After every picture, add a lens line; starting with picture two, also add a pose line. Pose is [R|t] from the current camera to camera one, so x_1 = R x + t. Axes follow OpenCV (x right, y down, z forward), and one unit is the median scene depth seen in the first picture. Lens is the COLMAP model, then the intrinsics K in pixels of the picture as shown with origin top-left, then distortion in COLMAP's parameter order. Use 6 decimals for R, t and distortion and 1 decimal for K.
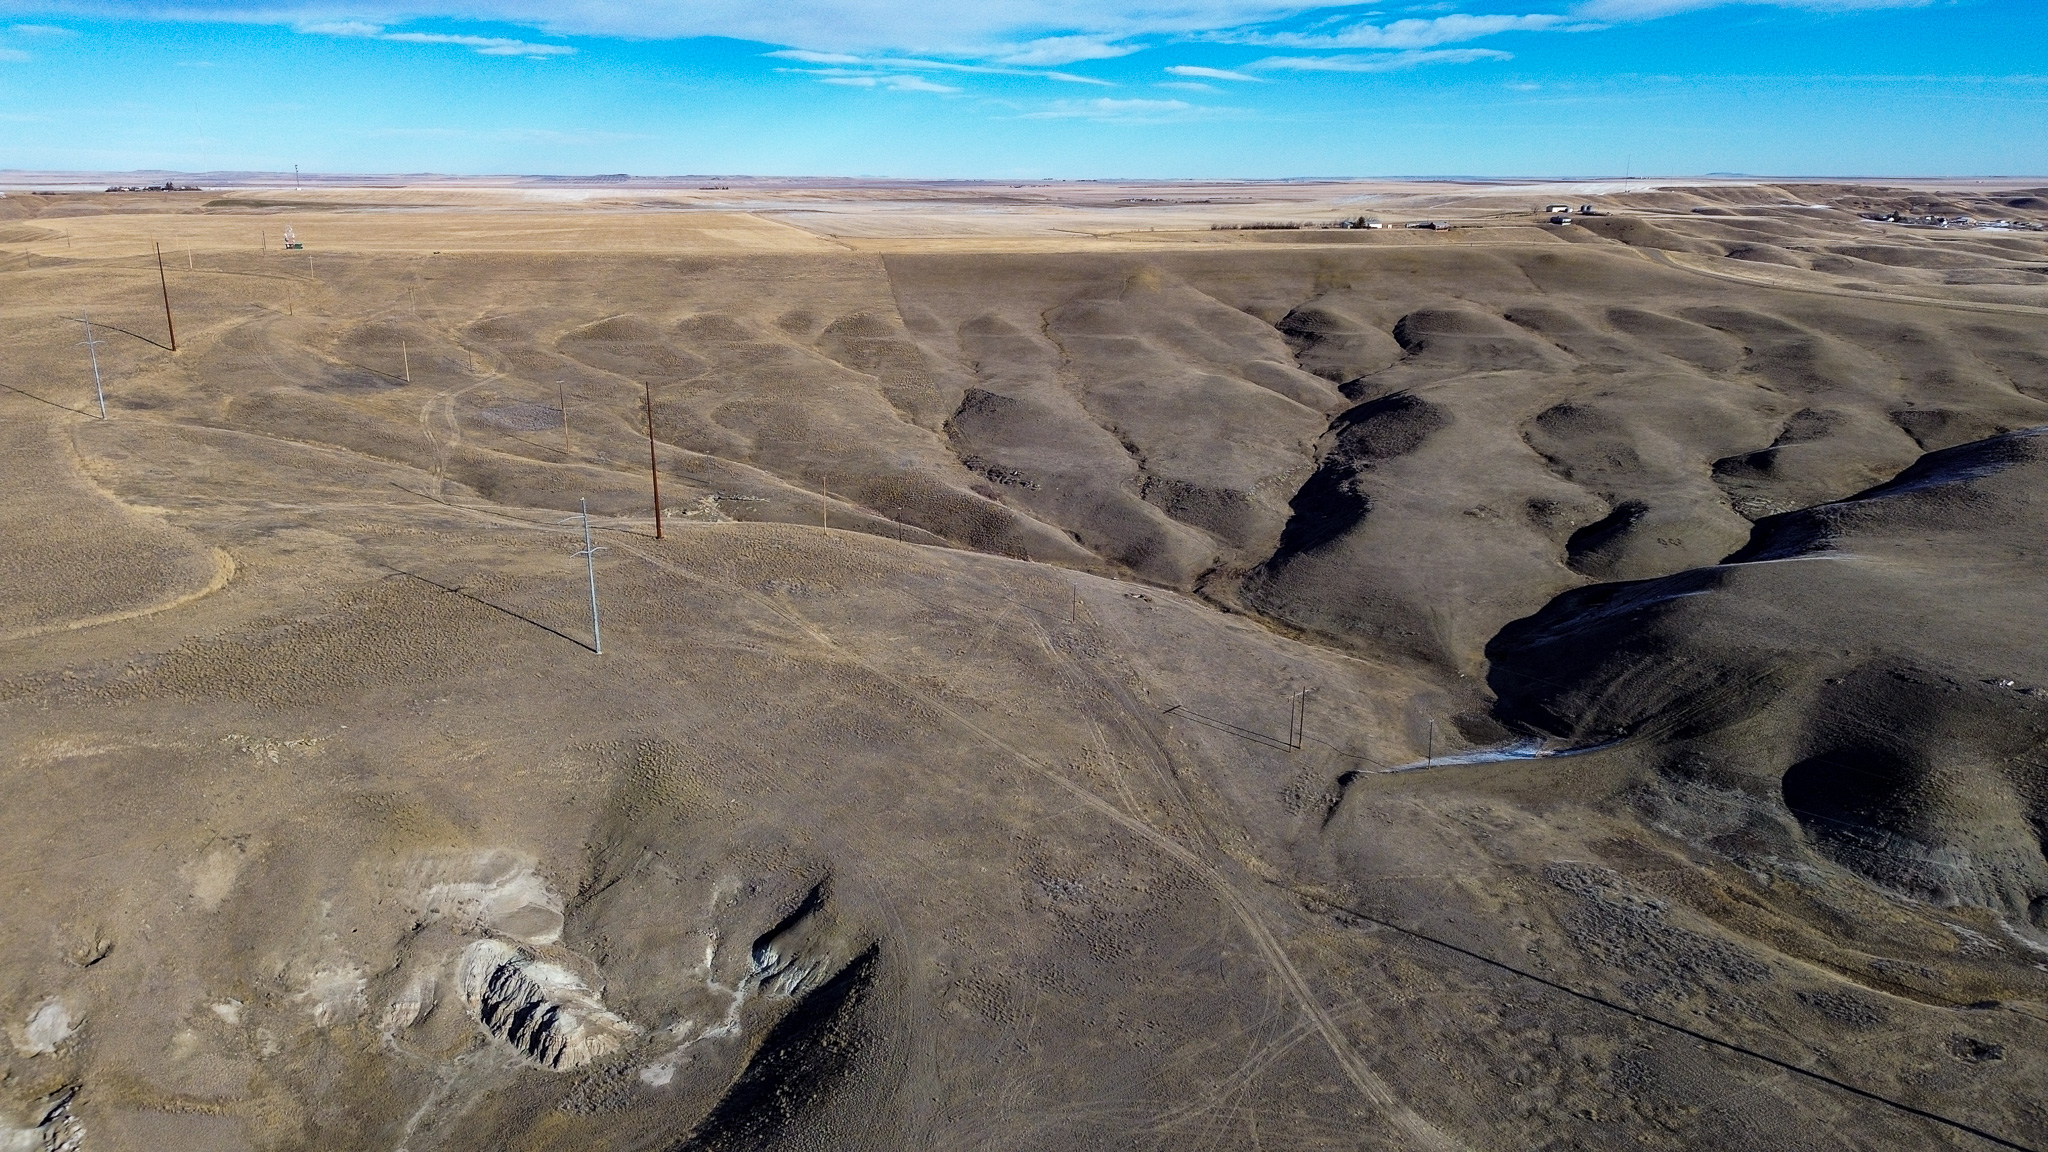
lens RADIAL K [[1376.5, 0, 1010.8], [0, 1376.5, 544.3], [0, 0, 1]] dist [0.083962, -0.084278]
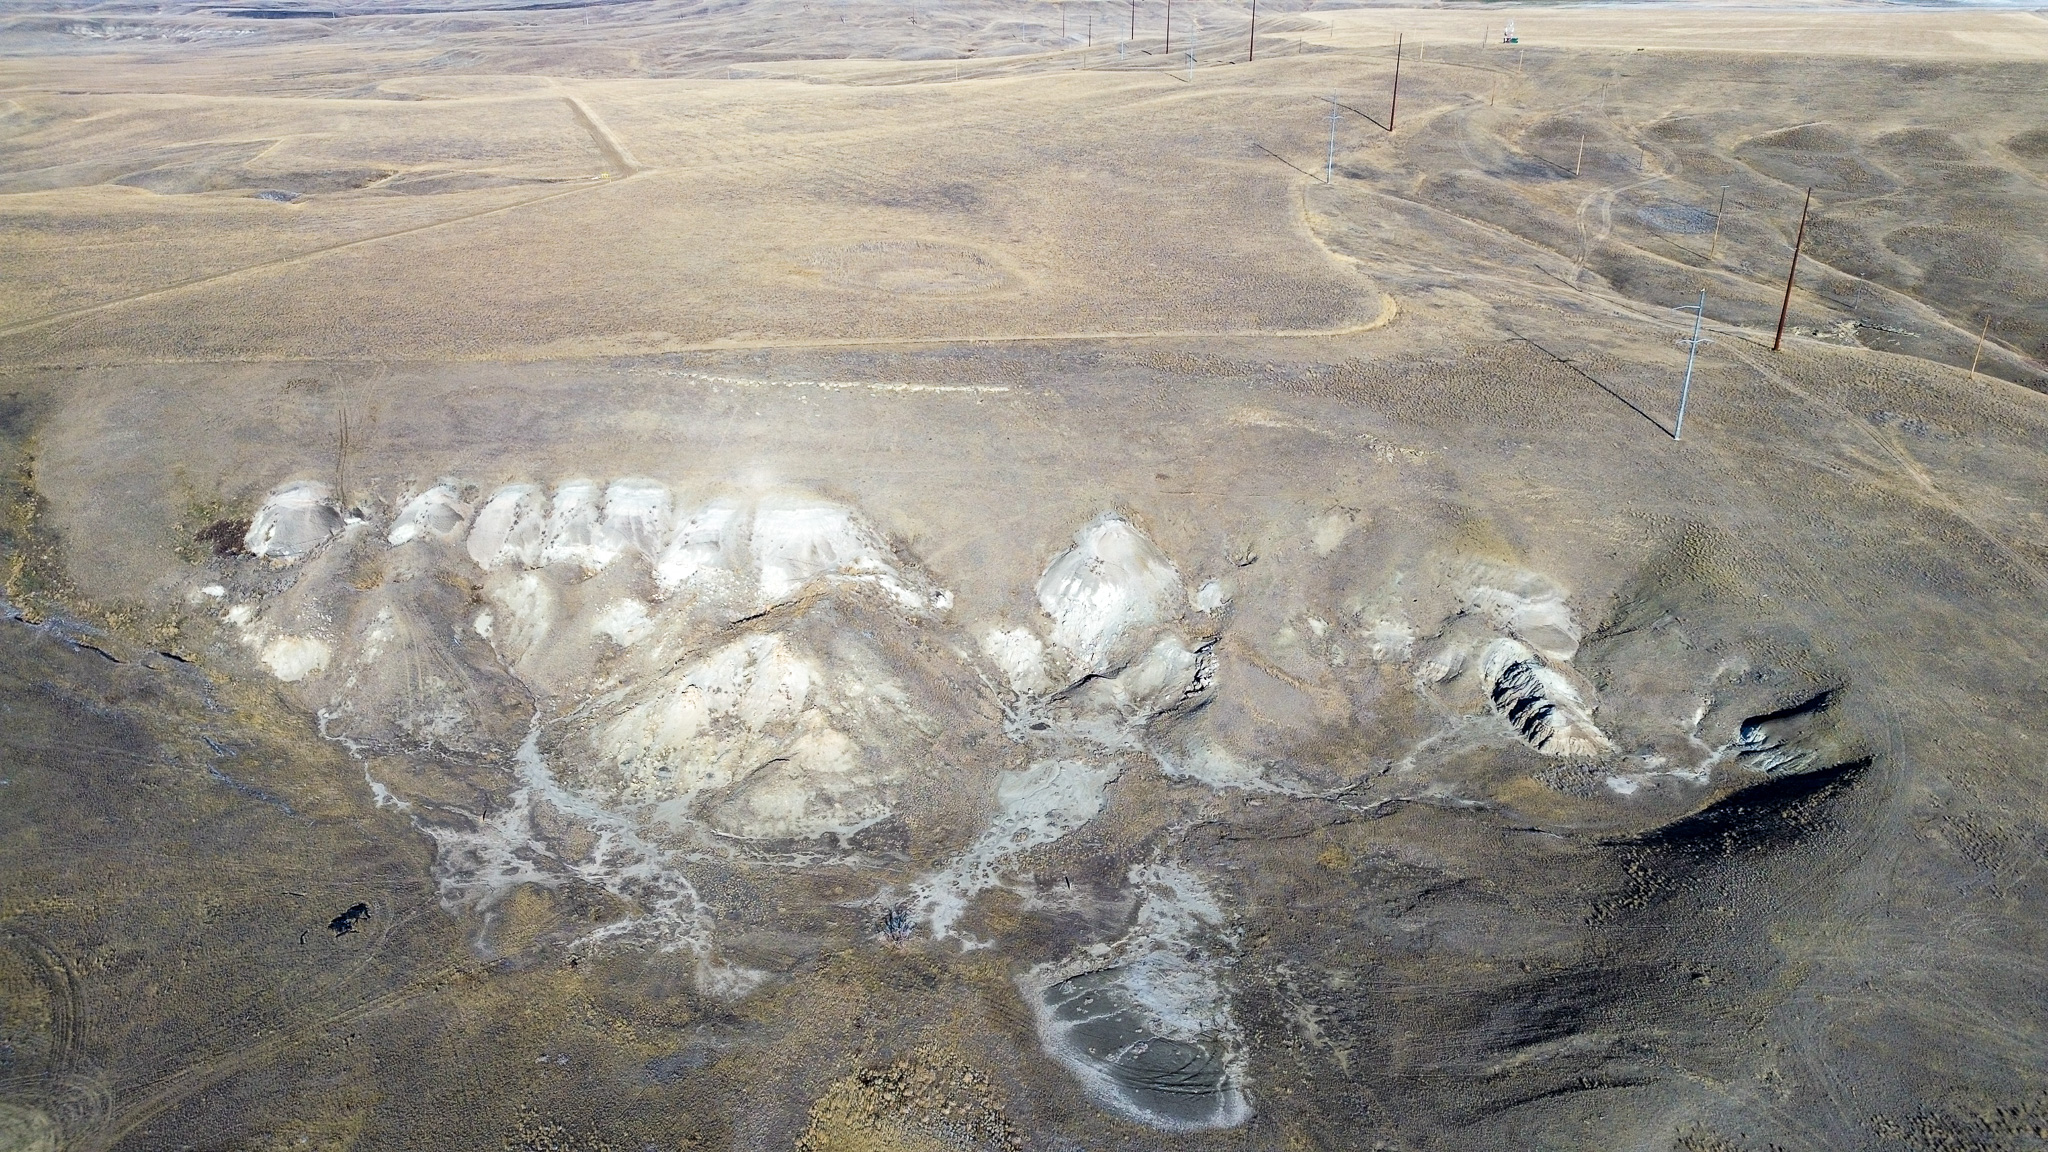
lens RADIAL K [[1376.5, 0, 1010.8], [0, 1376.5, 544.3], [0, 0, 1]] dist [0.083962, -0.084278]
pose [[0.704824, 0.273404, -0.654579, 0.062420], [-0.184864, 0.961652, 0.202608, 0.030278], [0.684871, -0.021795, 0.728338, -0.126277]]
